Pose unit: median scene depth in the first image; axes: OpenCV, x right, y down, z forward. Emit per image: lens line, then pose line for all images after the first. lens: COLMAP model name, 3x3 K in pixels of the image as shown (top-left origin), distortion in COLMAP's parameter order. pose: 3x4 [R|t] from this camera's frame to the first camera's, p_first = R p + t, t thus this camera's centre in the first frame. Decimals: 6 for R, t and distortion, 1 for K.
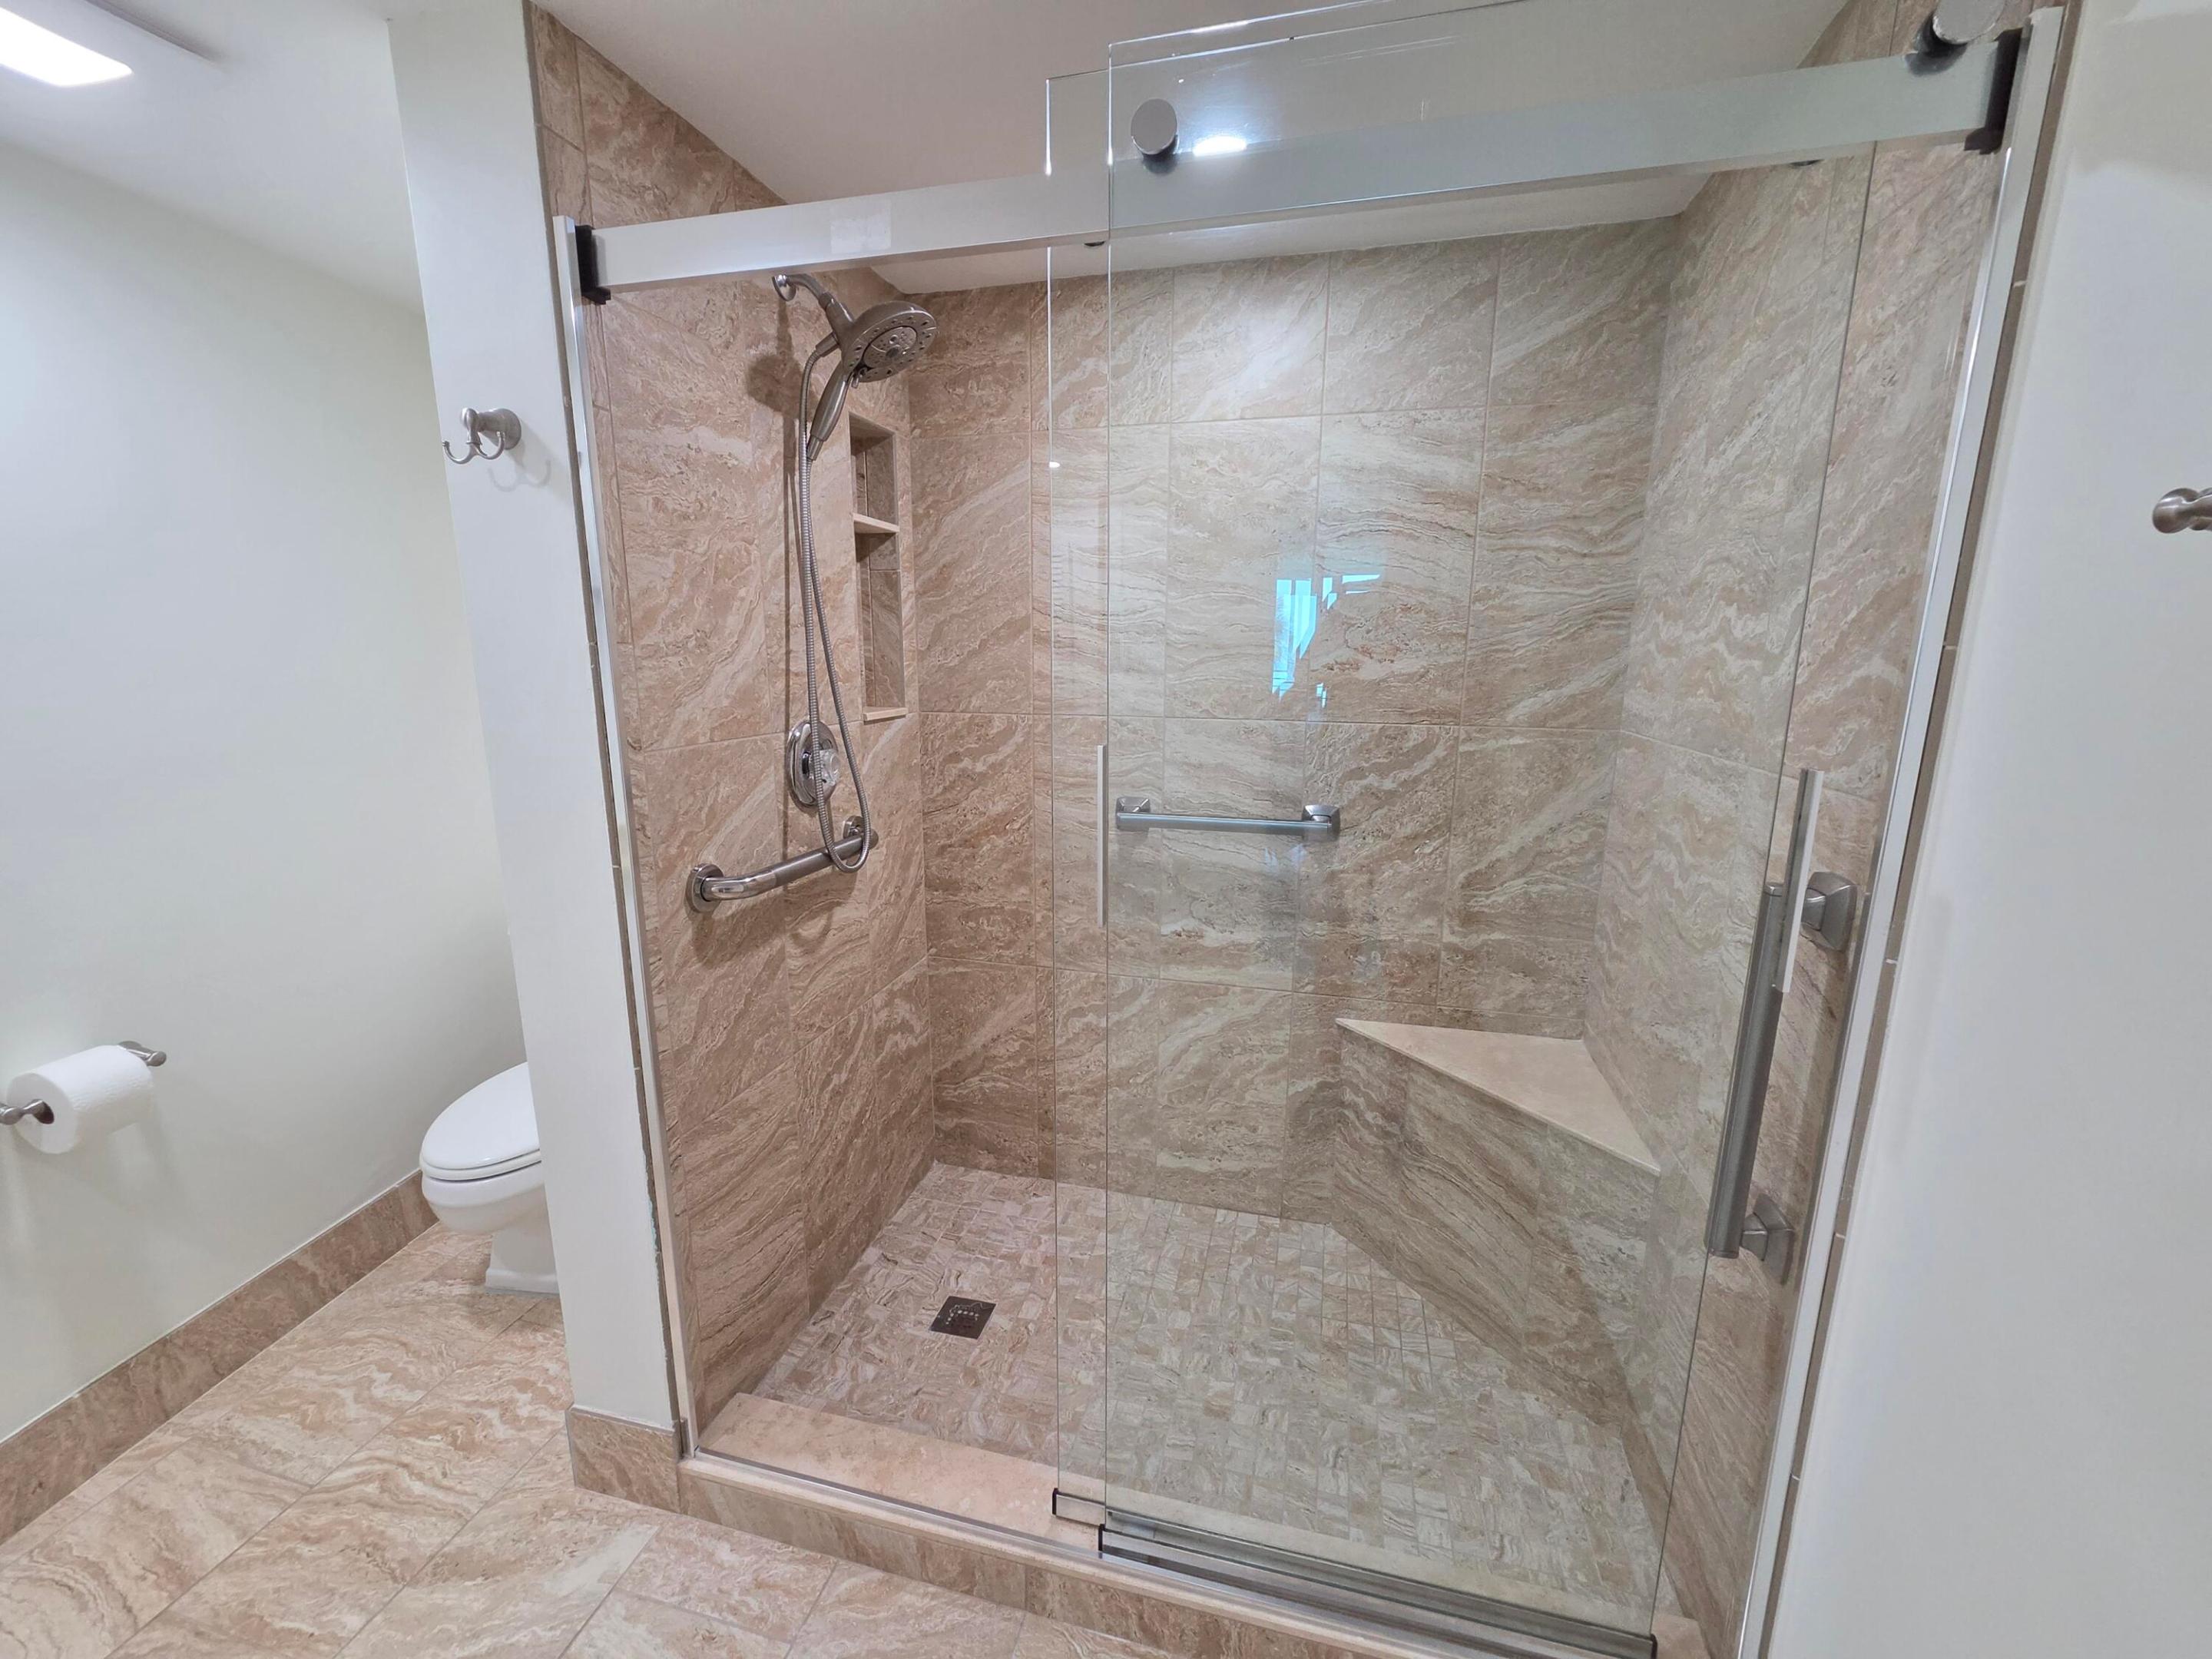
lens RADIAL K [[910.9, 0, 1101.7], [0, 910.9, 833.8], [0, 0, 1]] dist [-0.004059, 0.002815]
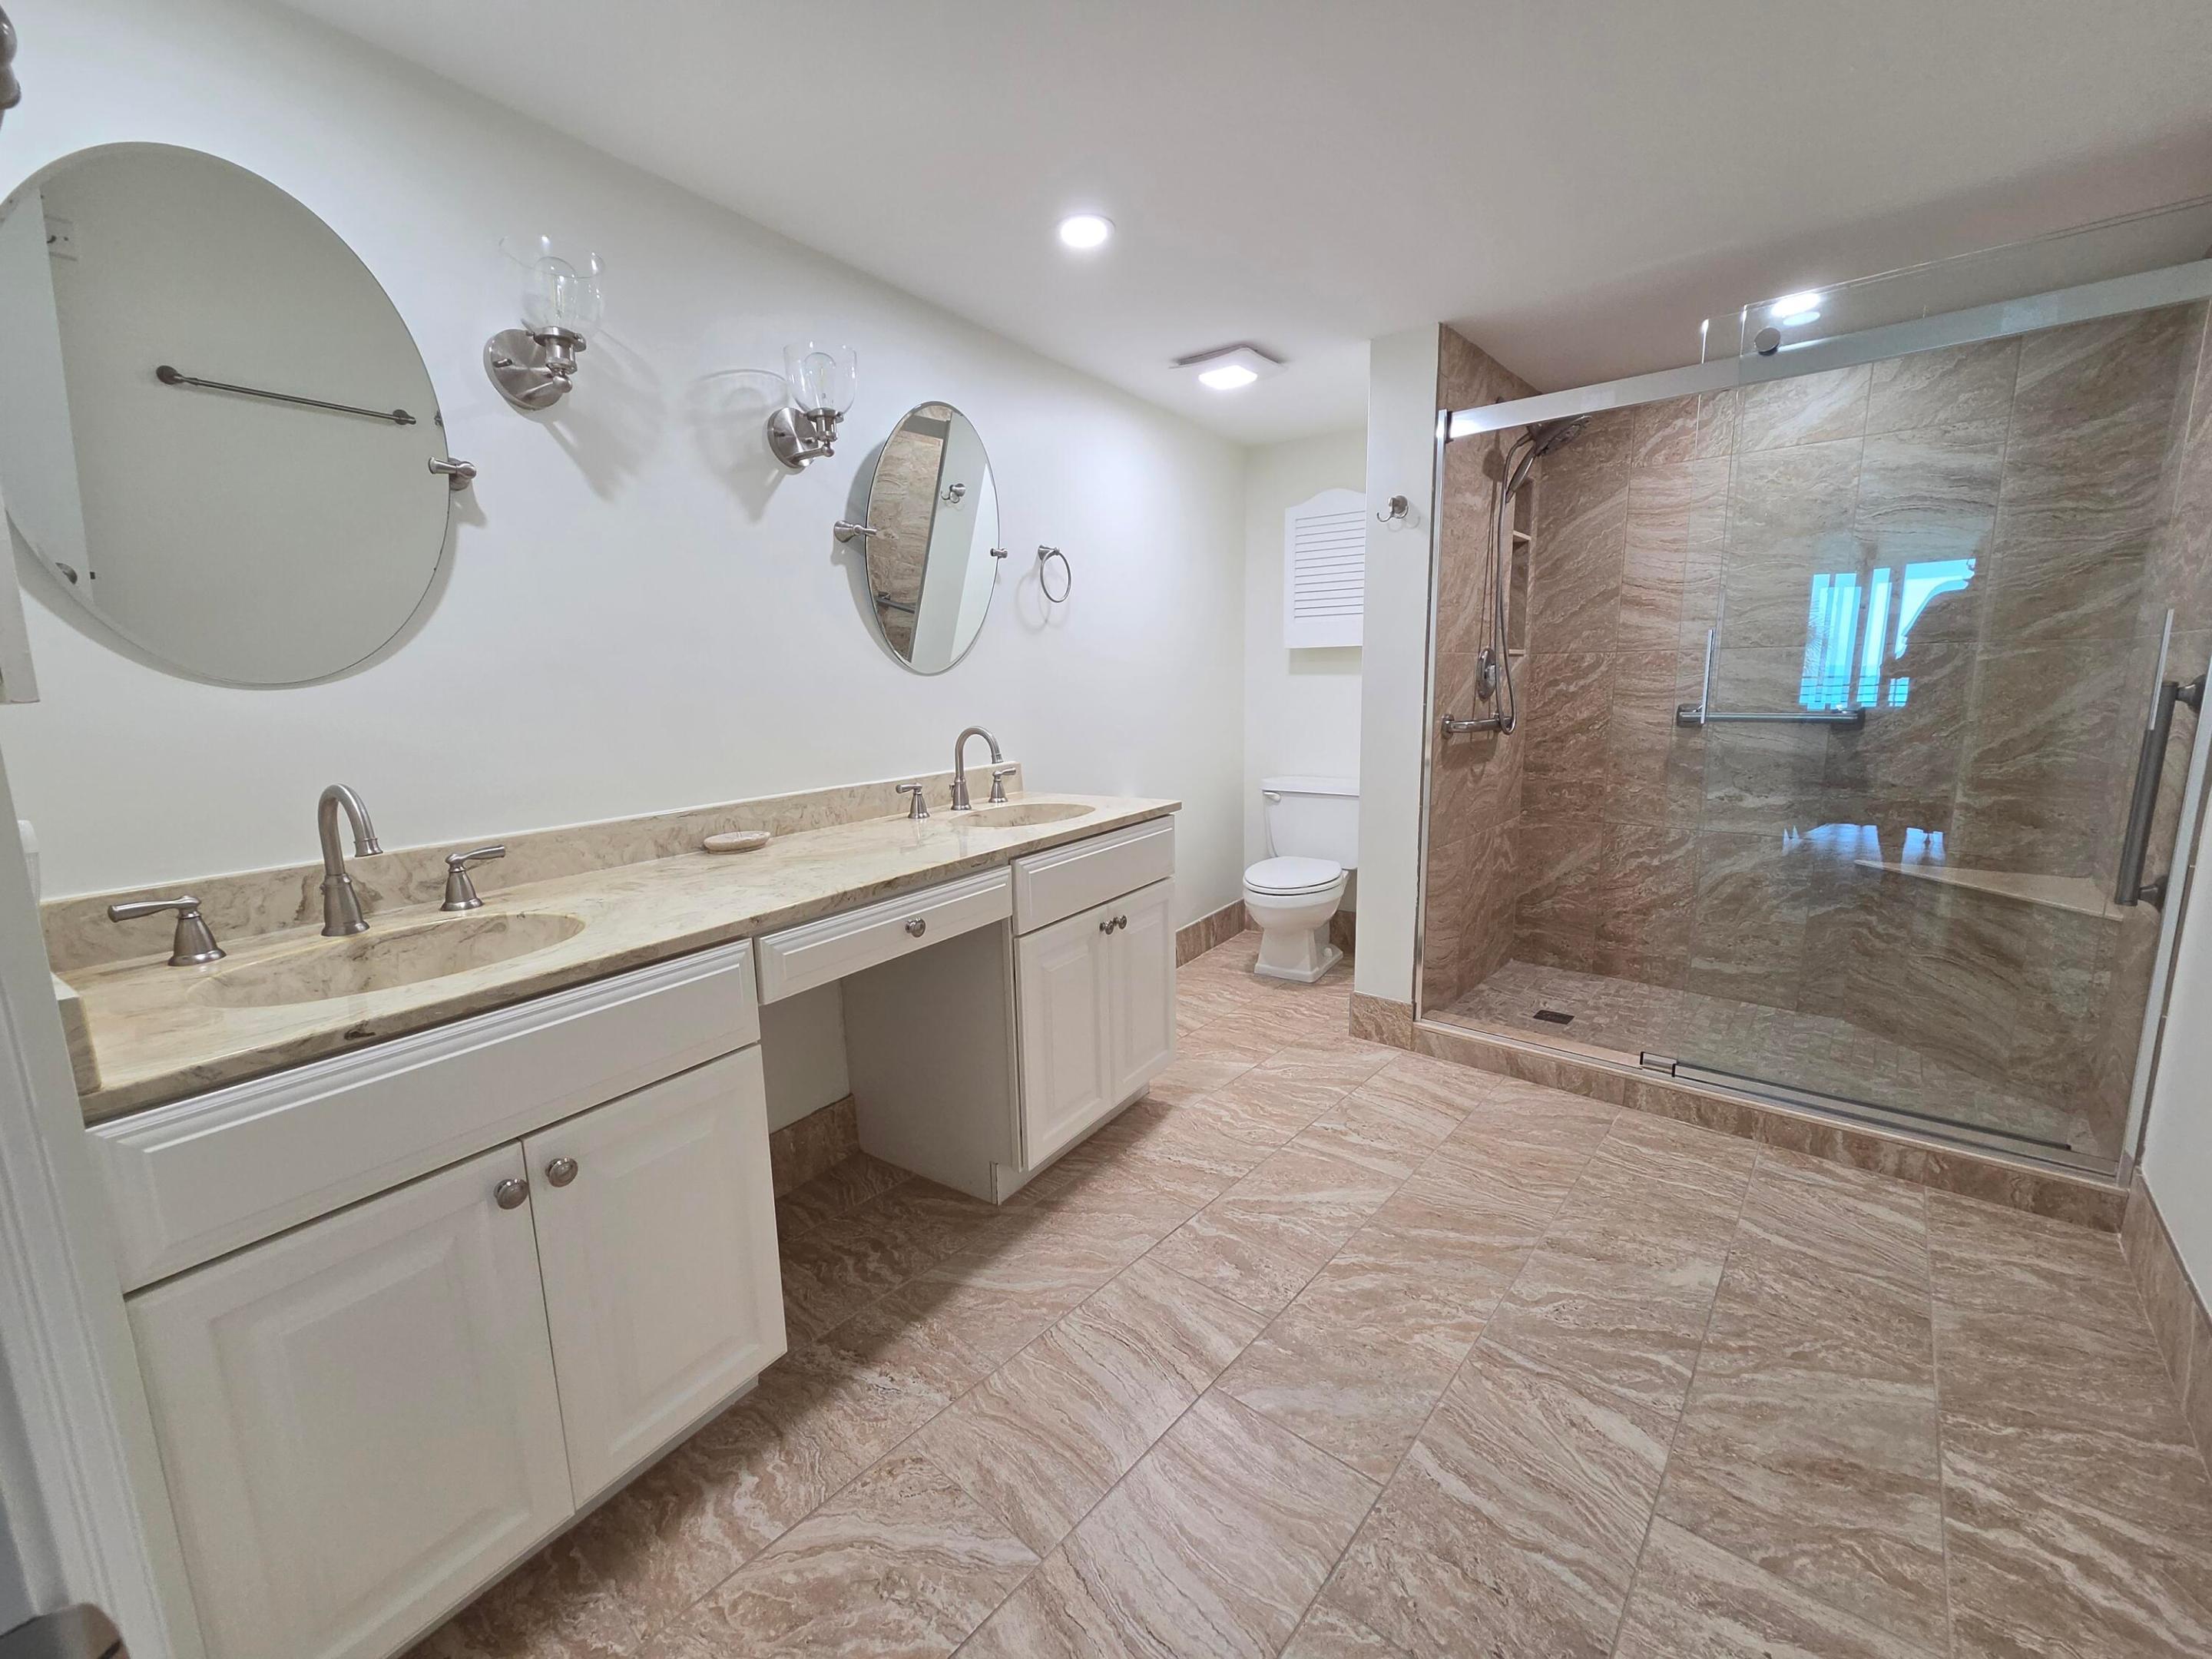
lens RADIAL K [[910.9, 0, 1099.4], [0, 910.9, 831.8], [0, 0, 1]] dist [-0.004059, 0.002815]
pose [[0.893975, 0.054489, -0.444791, -0.174736], [-0.068027, 0.997578, -0.014519, 0.284091], [0.442923, 0.043238, 0.895517, -0.834728]]
